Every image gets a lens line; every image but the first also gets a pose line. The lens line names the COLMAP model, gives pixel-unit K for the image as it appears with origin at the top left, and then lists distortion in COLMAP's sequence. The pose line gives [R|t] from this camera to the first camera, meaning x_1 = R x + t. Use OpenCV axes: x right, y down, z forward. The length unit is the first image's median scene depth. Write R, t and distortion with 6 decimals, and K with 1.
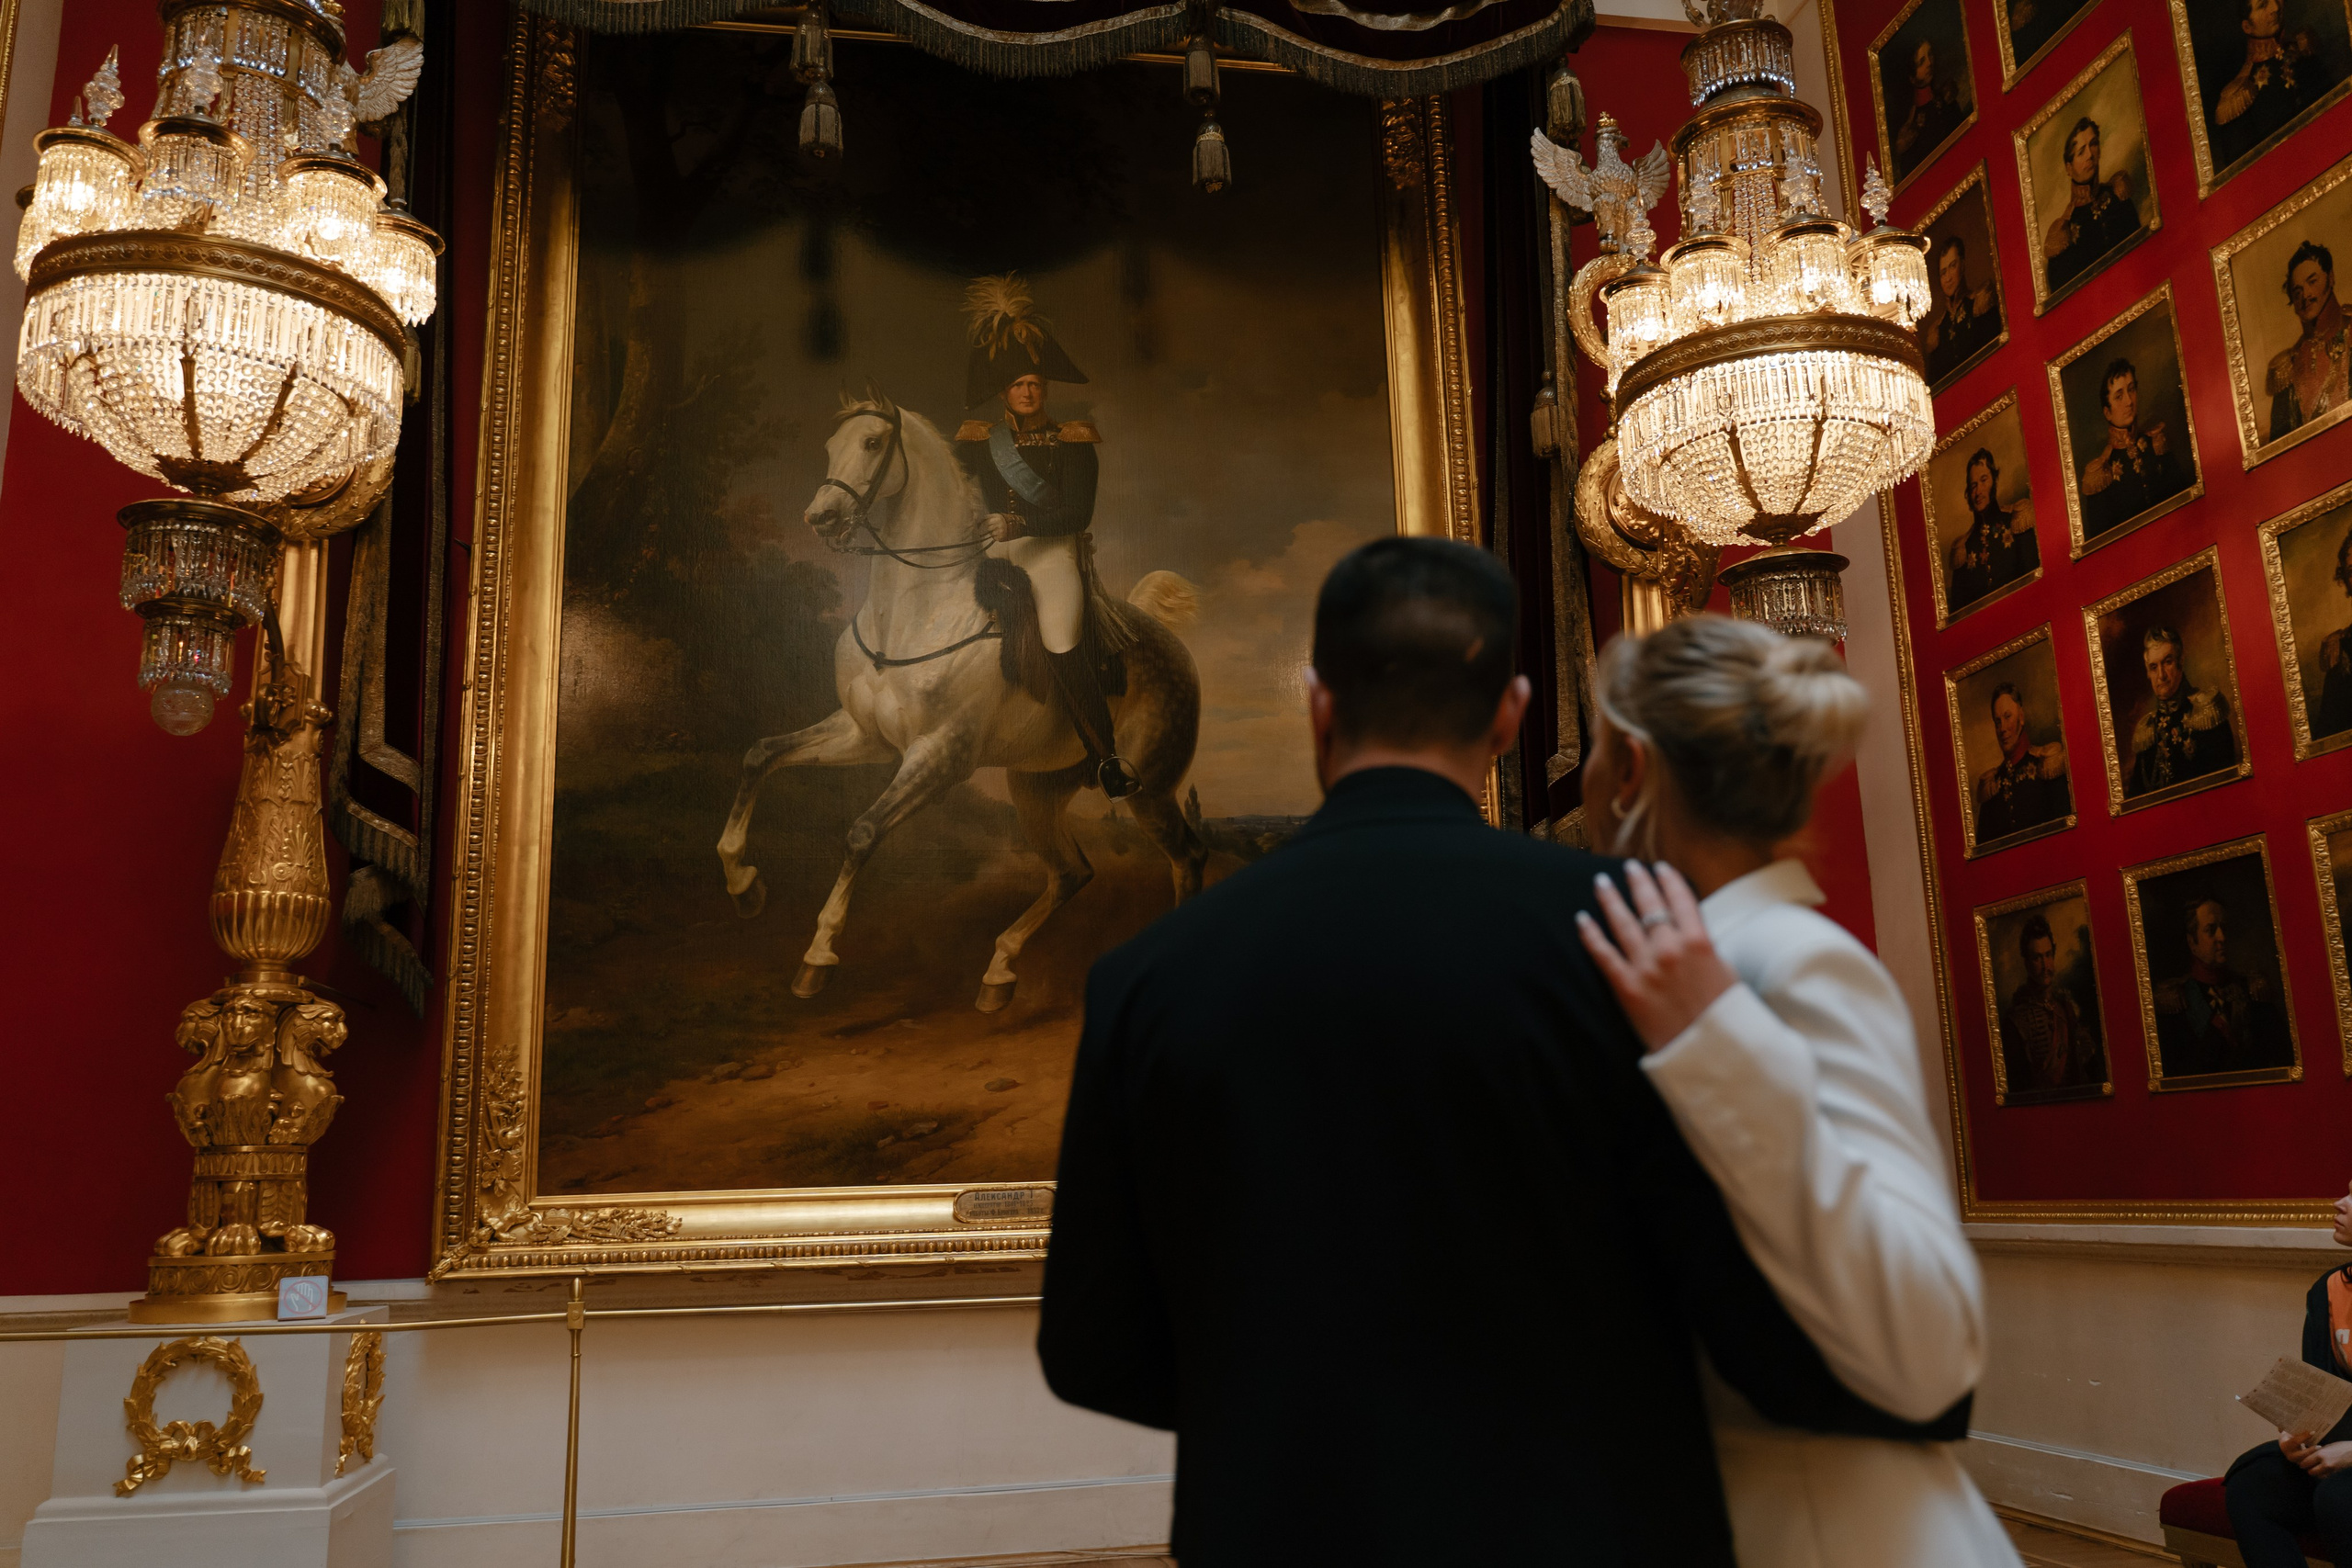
lens RADIAL K [[1871.0, 0, 1202.0], [0, 1871.0, 876.0], [0, 0, 1]] dist [-0.011857, 0.005849]
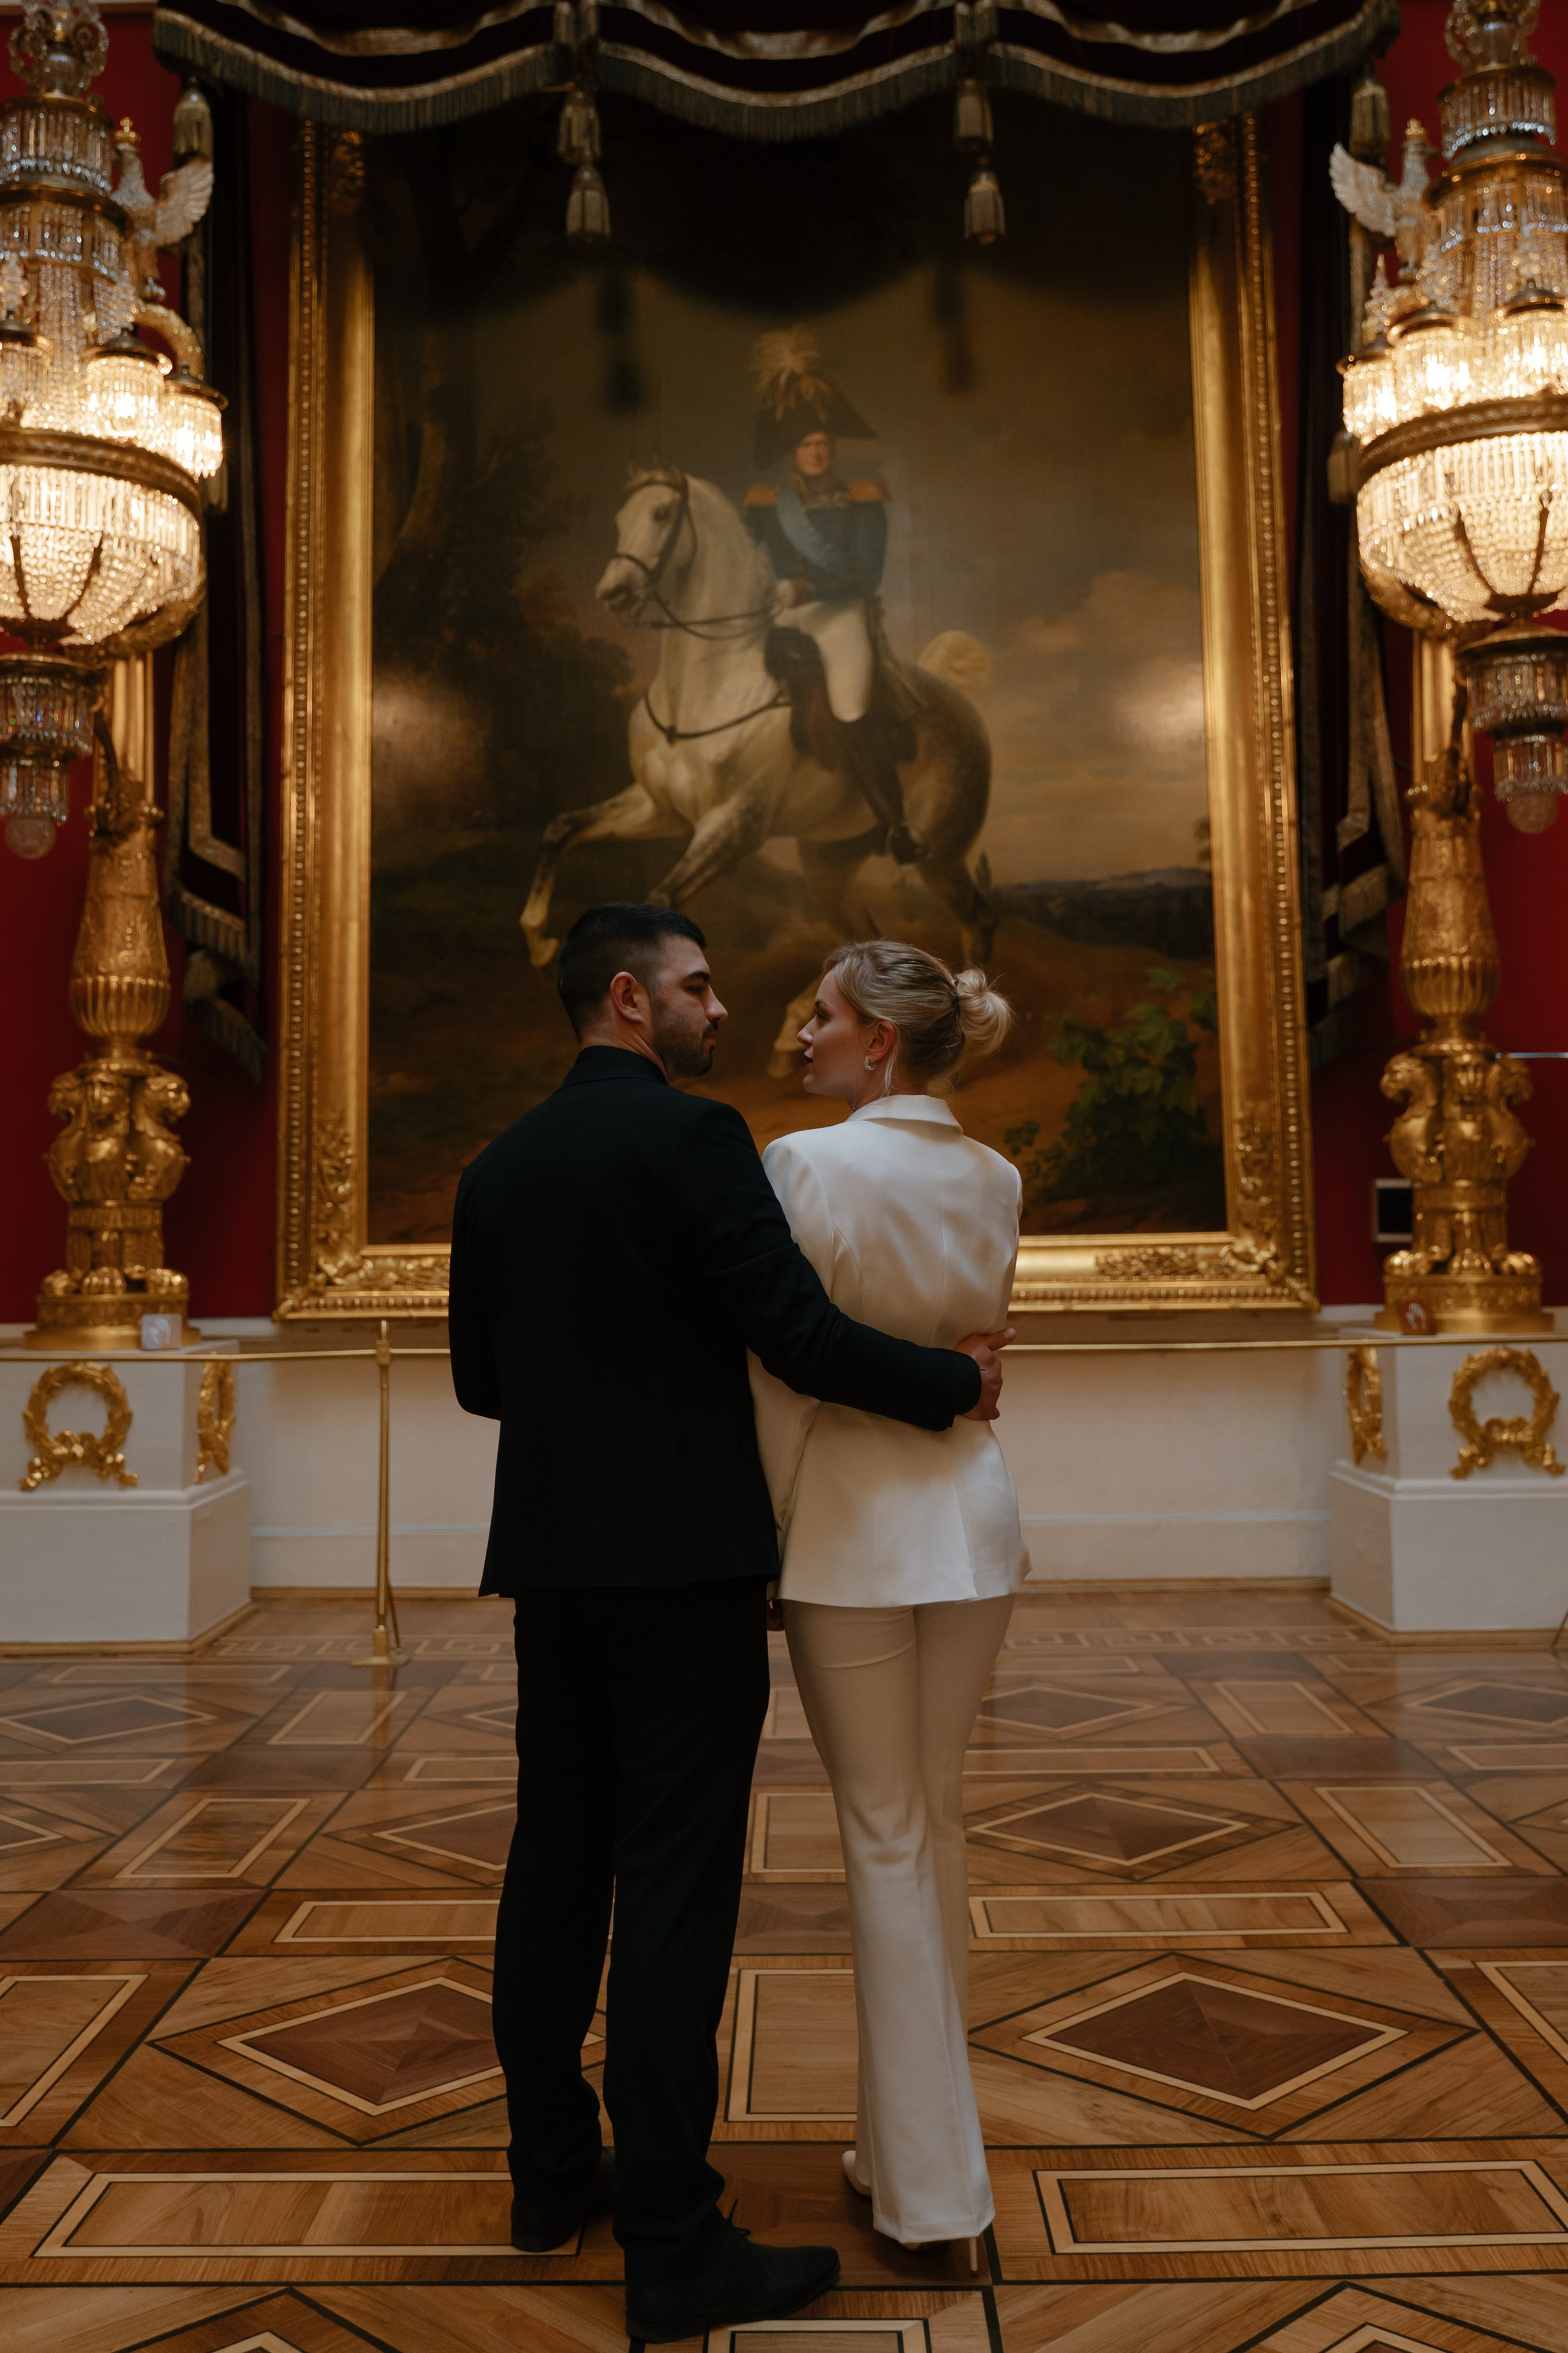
lens RADIAL K [[1979.6, 0, 753.3], [0, 1979.6, 1181.0], [0, 0, 1]] dist [-0.011028, 0.008628]
pose [[0.986013, 0.012177, -0.166224, 0.057147], [0.010530, 0.990784, 0.135044, -0.019742], [0.166336, -0.134905, 0.976797, -0.086125]]
